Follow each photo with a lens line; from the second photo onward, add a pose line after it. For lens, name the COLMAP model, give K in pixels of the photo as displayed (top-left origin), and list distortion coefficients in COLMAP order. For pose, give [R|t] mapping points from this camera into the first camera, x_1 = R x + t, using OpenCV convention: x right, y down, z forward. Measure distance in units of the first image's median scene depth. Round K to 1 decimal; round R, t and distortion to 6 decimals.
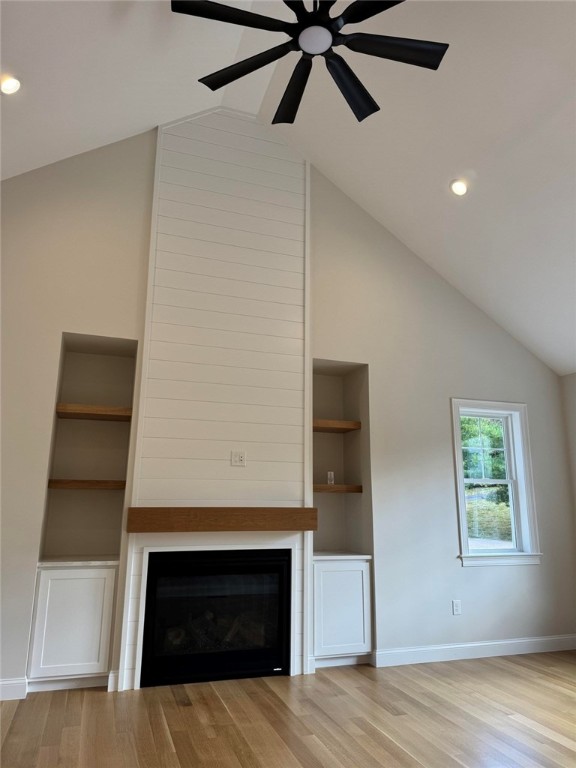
lens RADIAL K [[545.3, 0, 285.7], [0, 545.3, 376.7], [0, 0, 1]] dist [0.062675, -0.041675]
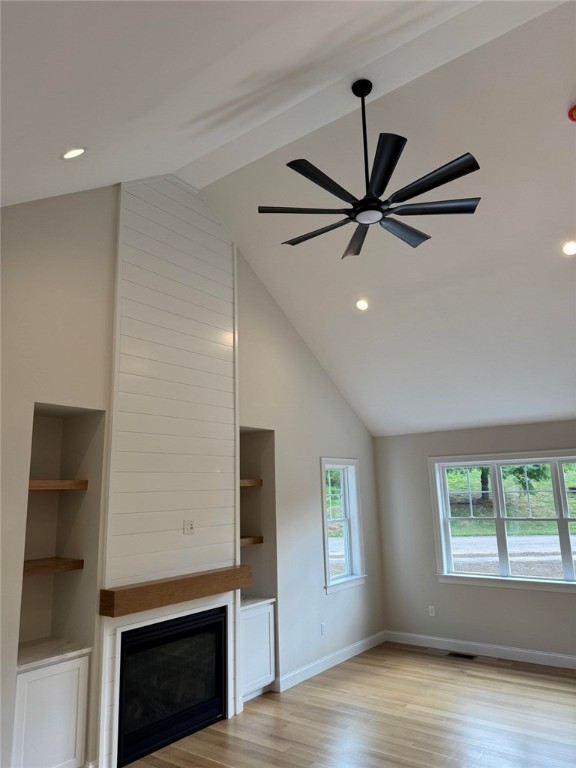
lens RADIAL K [[545.3, 0, 292.0], [0, 545.3, 383.9], [0, 0, 1]] dist [0.062675, -0.041675]
pose [[0.827675, 0.077187, 0.555875, -0.537449], [-0.089522, 0.995972, -0.005003, -0.137914], [-0.554022, -0.045622, 0.831251, 0.018796]]
